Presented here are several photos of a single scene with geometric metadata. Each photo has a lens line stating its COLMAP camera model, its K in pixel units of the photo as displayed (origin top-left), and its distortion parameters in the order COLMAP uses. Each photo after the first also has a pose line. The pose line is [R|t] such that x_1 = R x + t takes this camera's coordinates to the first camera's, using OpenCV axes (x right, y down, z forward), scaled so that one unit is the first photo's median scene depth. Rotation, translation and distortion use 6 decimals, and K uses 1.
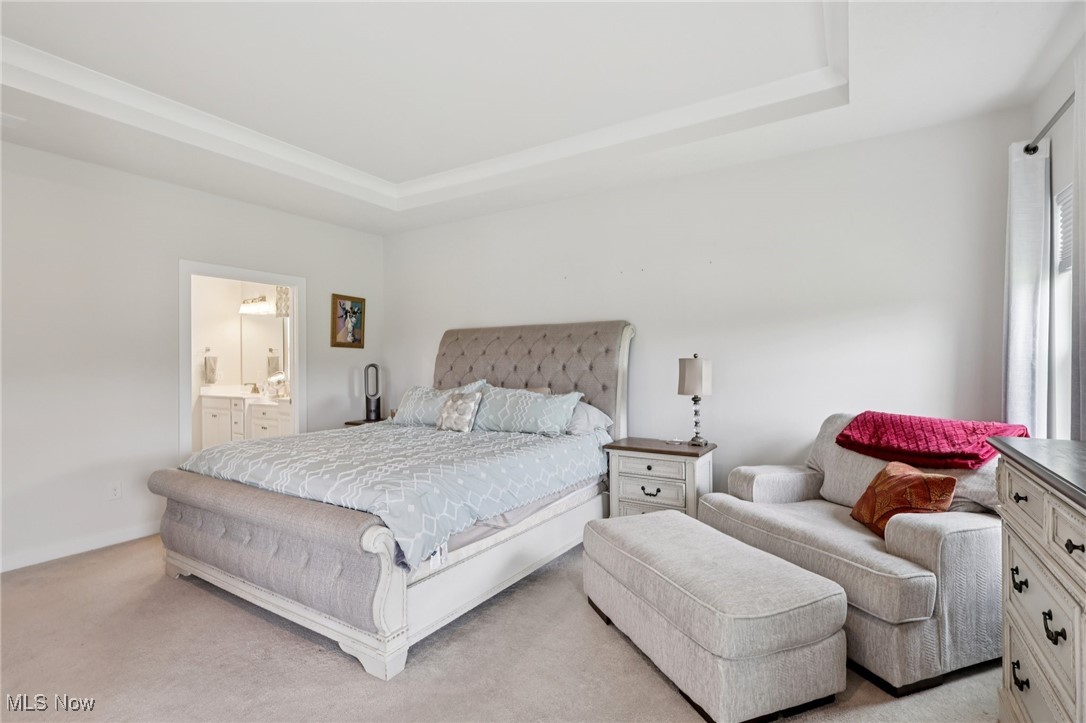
lens RADIAL K [[505.9, 0, 541.5], [0, 505.9, 359.6], [0, 0, 1]] dist [0.001212, 0.000071]
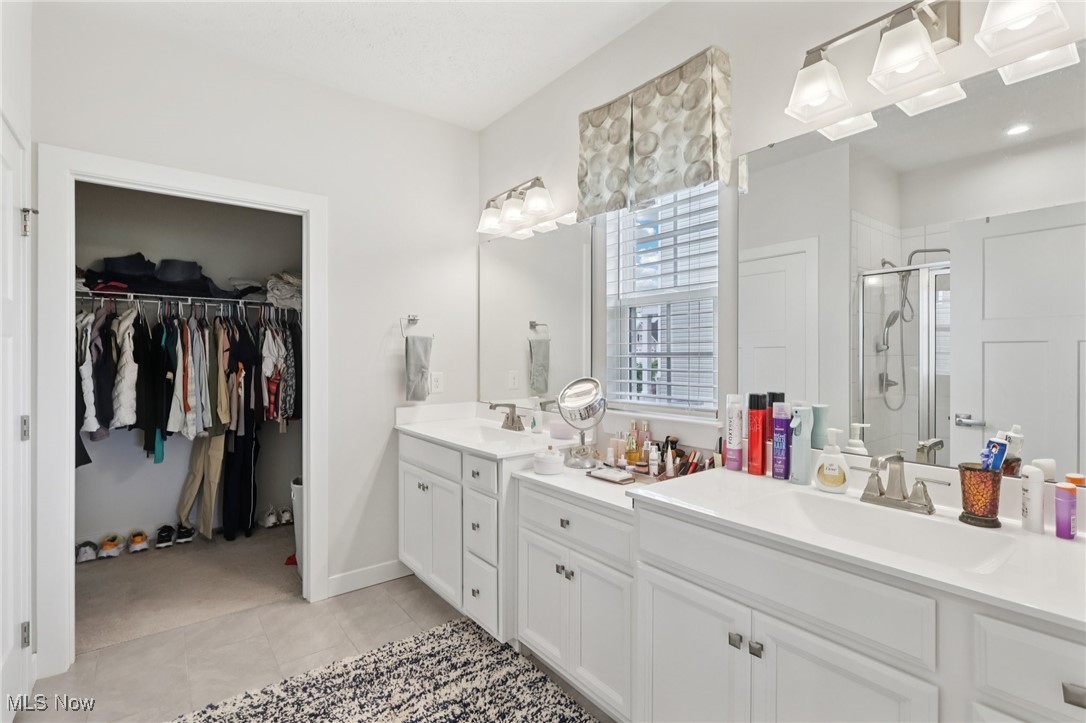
lens RADIAL K [[505.9, 0, 541.5], [0, 505.9, 359.6], [0, 0, 1]] dist [0.001212, 0.000071]
pose [[0.935844, 0.014612, -0.352110, -0.409624], [-0.011672, 0.999877, 0.010473, 0.007784], [0.352220, -0.005691, 0.935900, 0.643667]]
